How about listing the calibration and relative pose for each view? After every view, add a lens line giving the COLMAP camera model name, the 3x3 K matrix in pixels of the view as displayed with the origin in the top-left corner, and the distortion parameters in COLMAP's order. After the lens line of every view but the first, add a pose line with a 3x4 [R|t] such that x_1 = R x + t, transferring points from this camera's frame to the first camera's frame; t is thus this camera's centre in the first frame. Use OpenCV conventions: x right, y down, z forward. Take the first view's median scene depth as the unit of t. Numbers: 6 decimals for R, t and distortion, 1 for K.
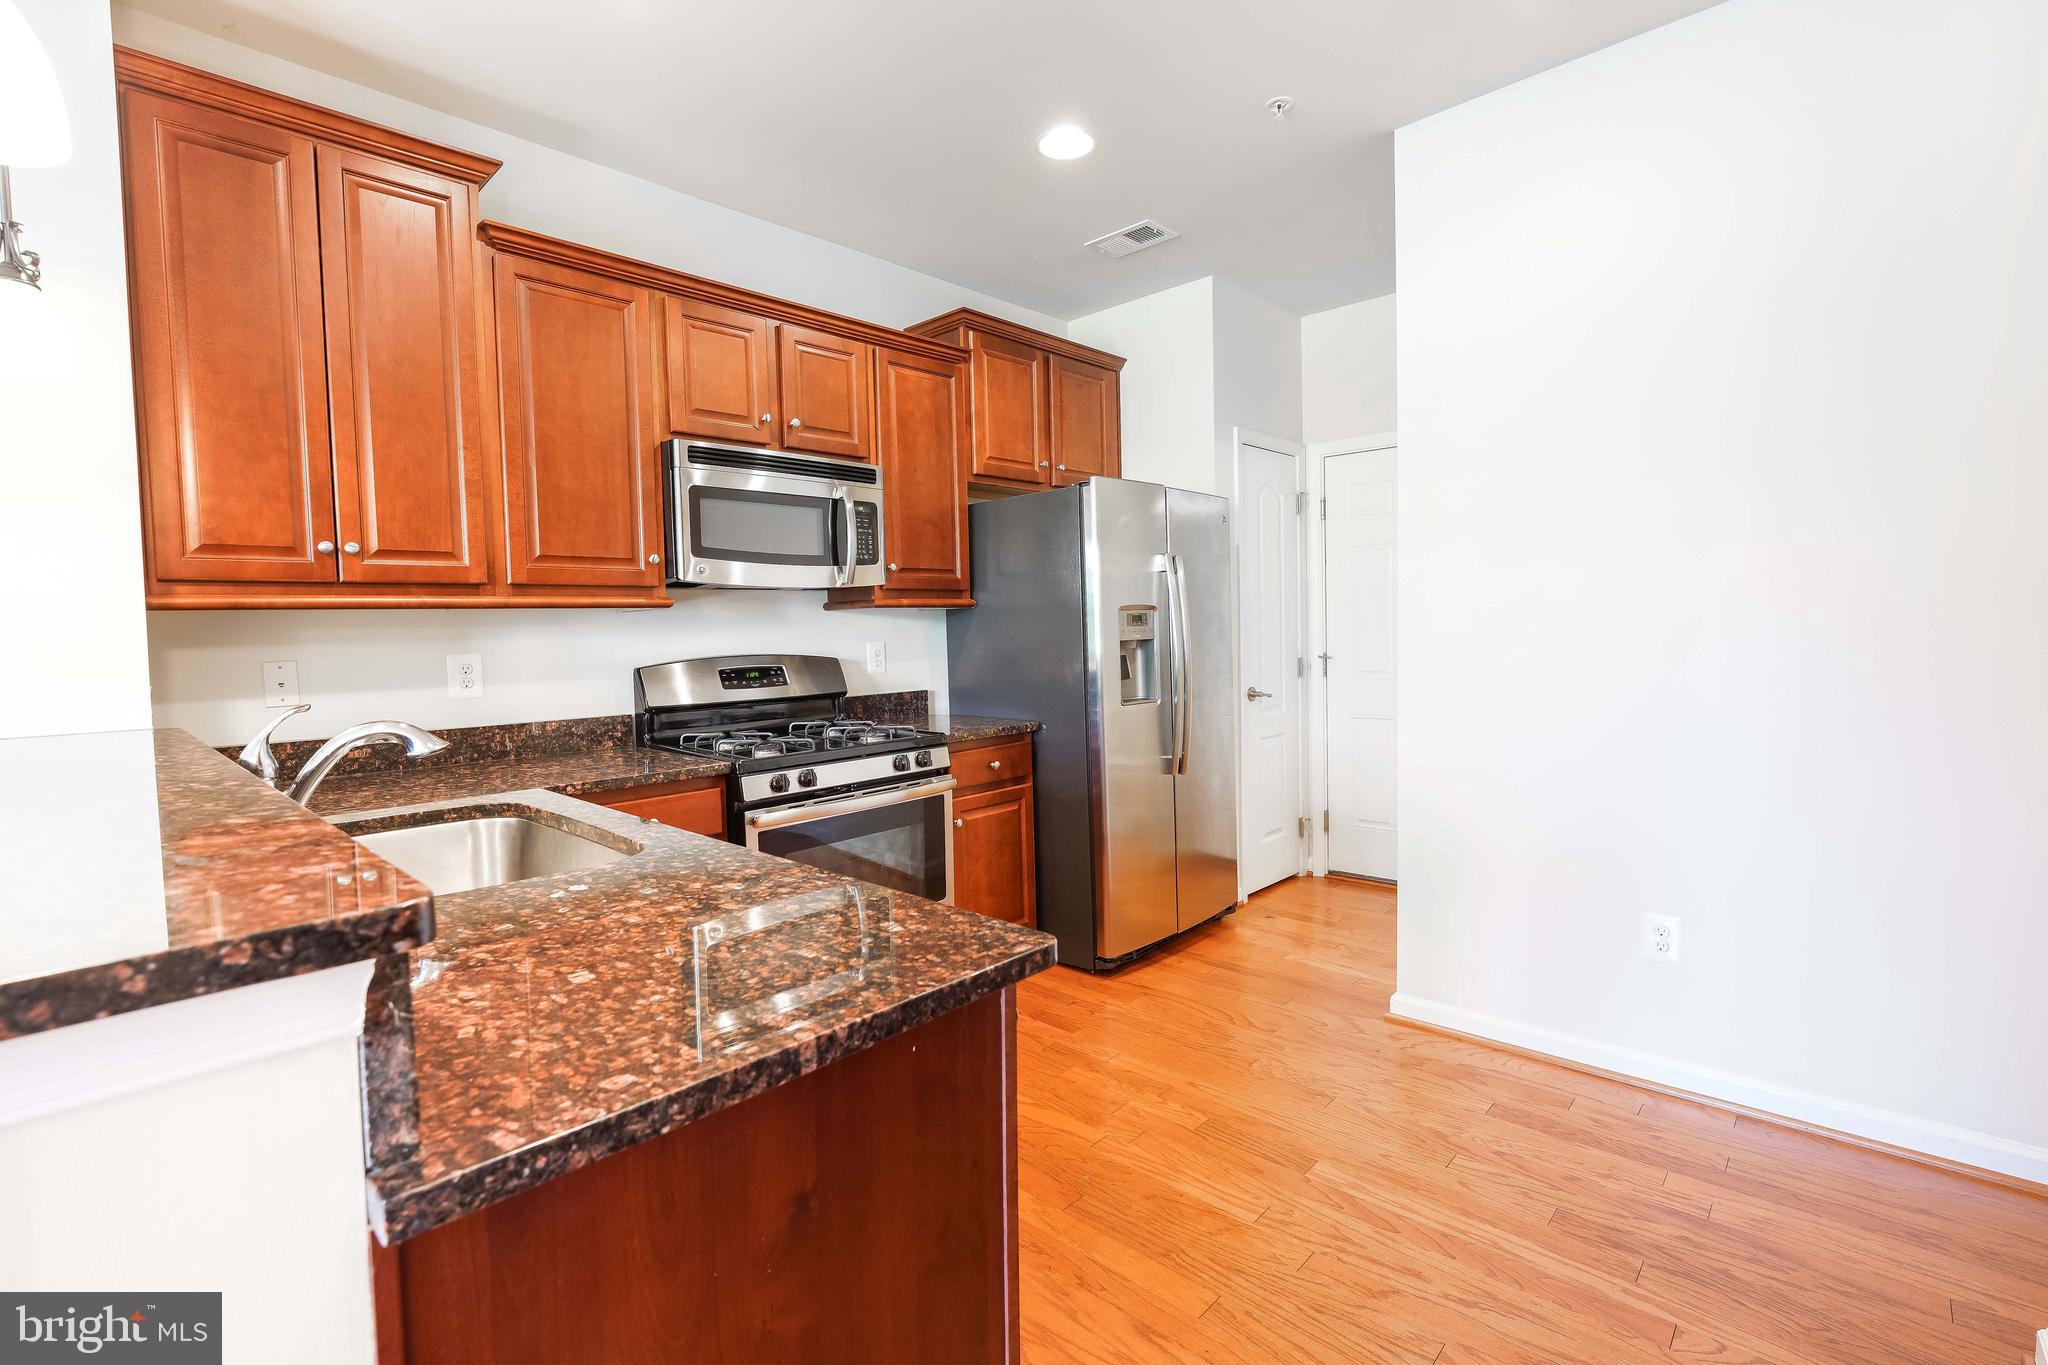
lens RADIAL K [[935.4, 0, 1024.0], [0, 935.4, 682.5], [0, 0, 1]] dist [-0.017203, 0.000017]
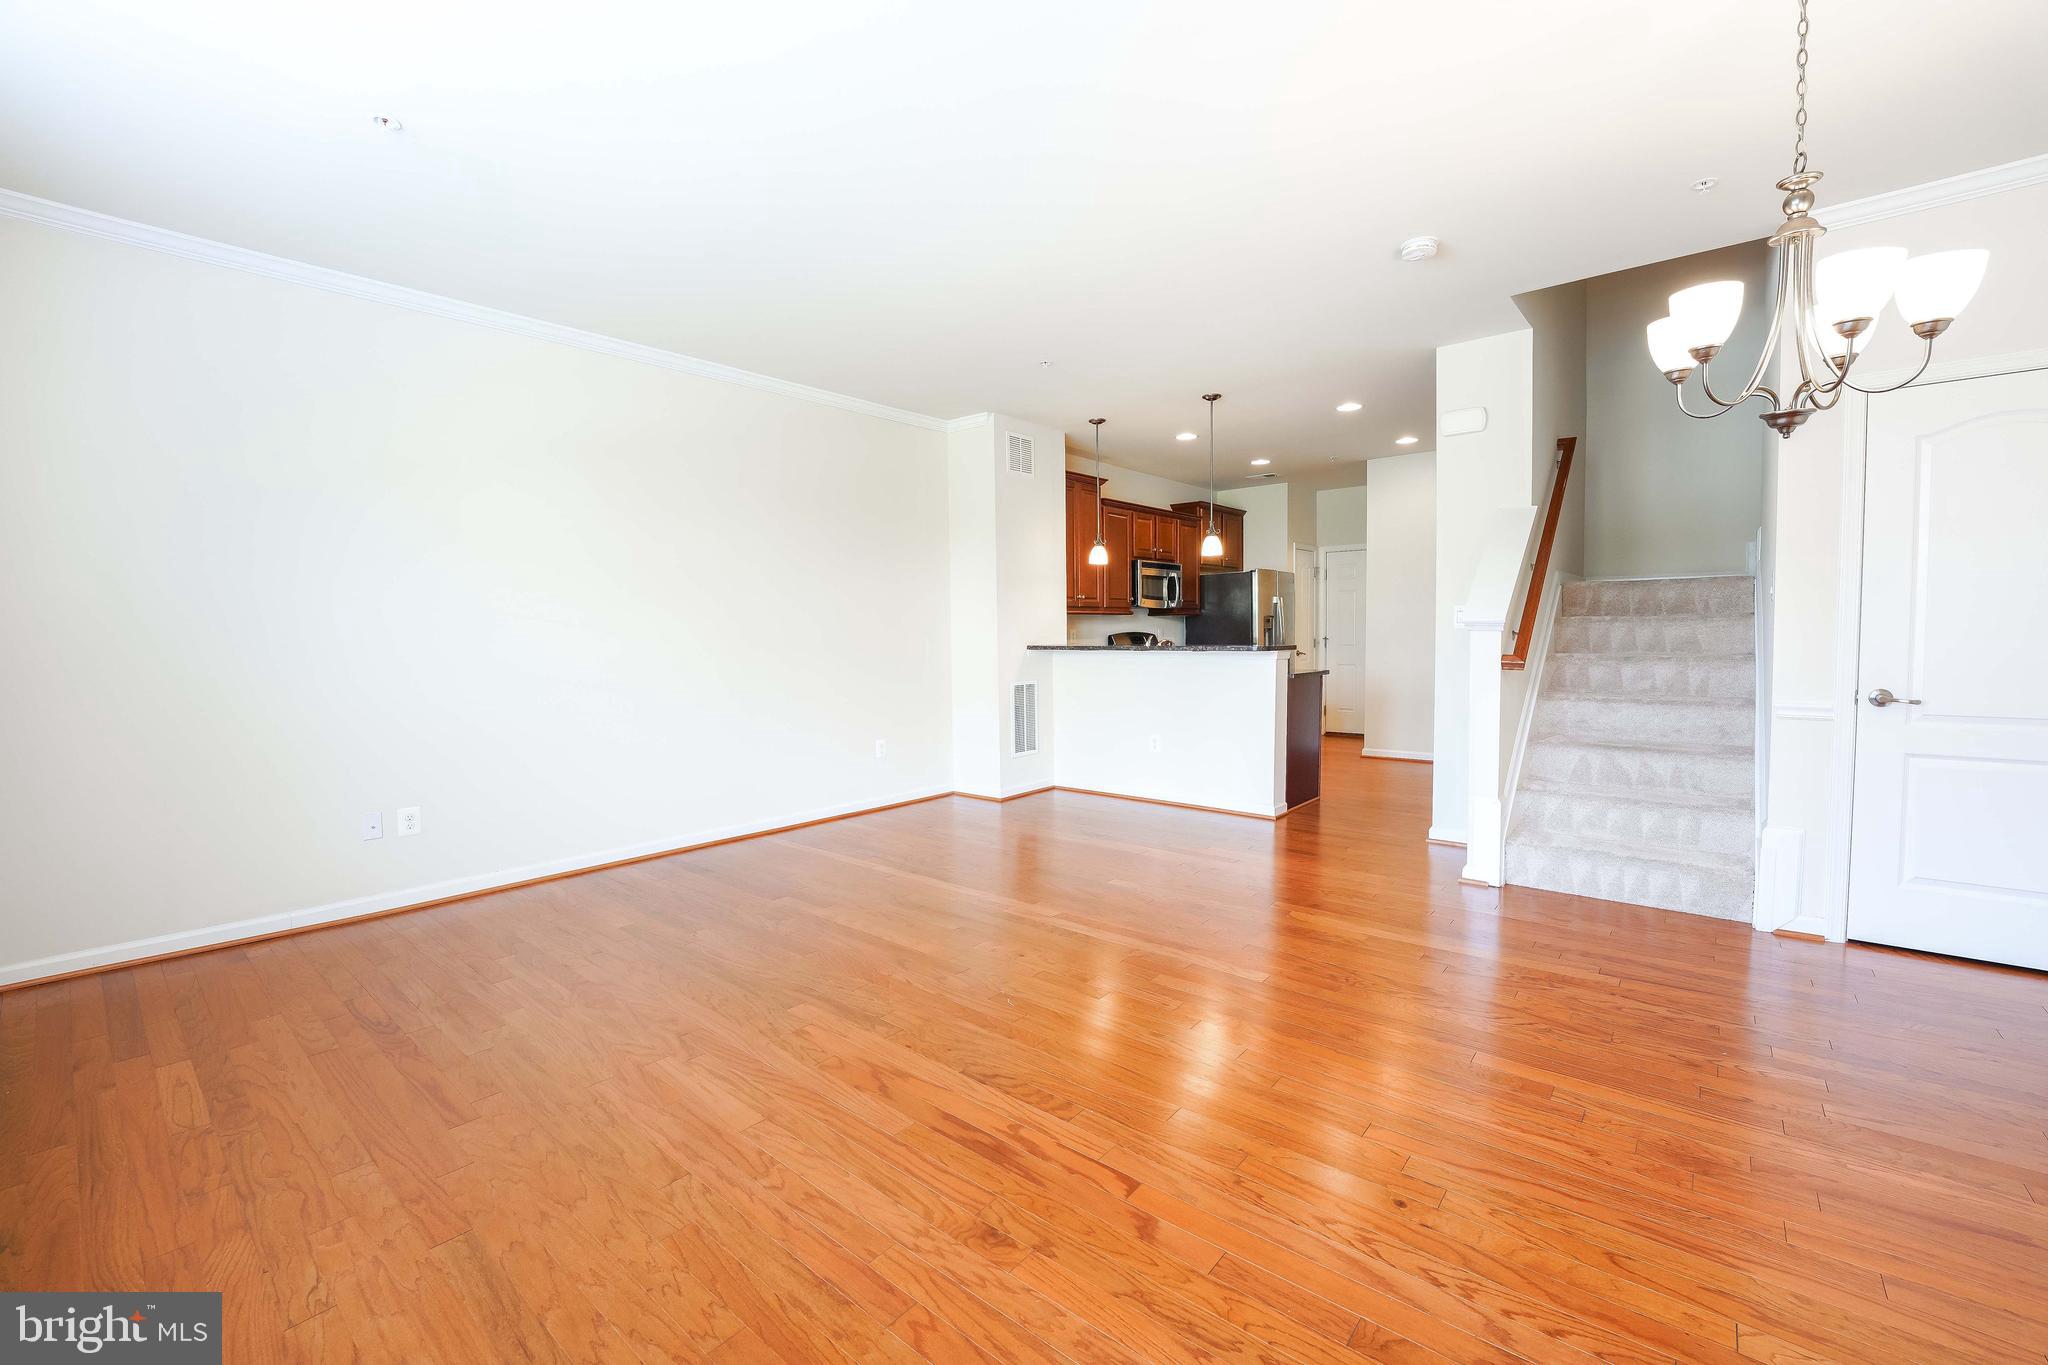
lens RADIAL K [[836.3, 0, 1021.8], [0, 836.3, 673.3], [0, 0, 1]] dist [-0.023233, 0.000373]
pose [[0.998359, 0.004022, 0.057117, -0.930635], [-0.003490, 0.999950, -0.009406, 0.137327], [-0.057152, 0.009192, 0.998323, -1.727818]]
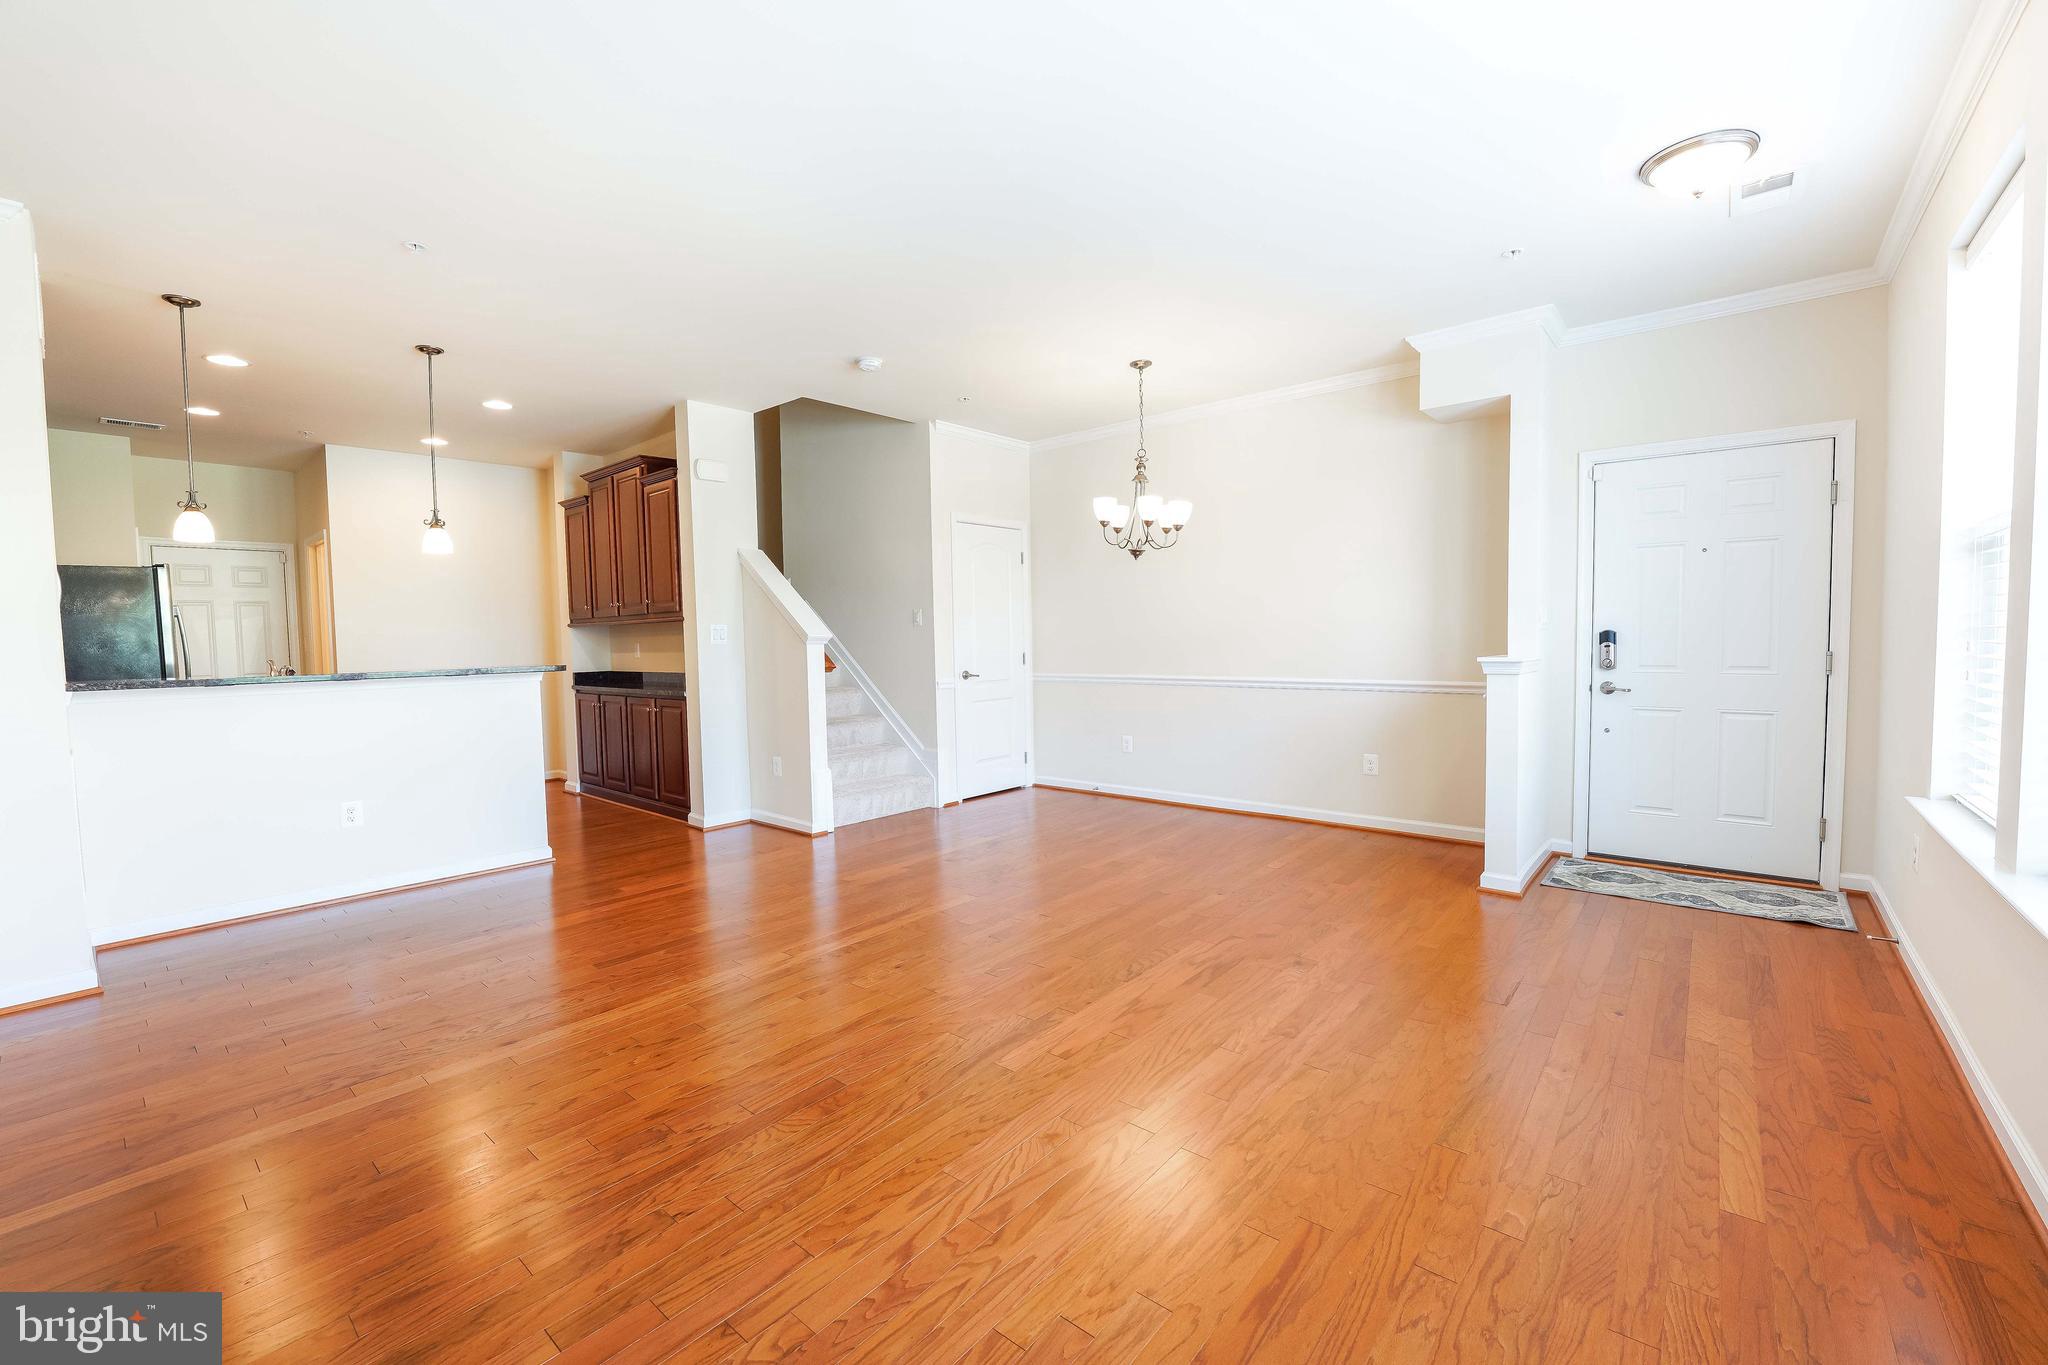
lens RADIAL K [[836.9, 0, 1024.0], [0, 836.9, 682.5], [0, 0, 1]] dist [-0.031601, -0.000008]
pose [[-0.060095, -0.035917, 0.997546, -2.010058], [0.078478, 0.996089, 0.040592, 0.096291], [-0.995103, 0.080725, -0.057041, -0.697309]]
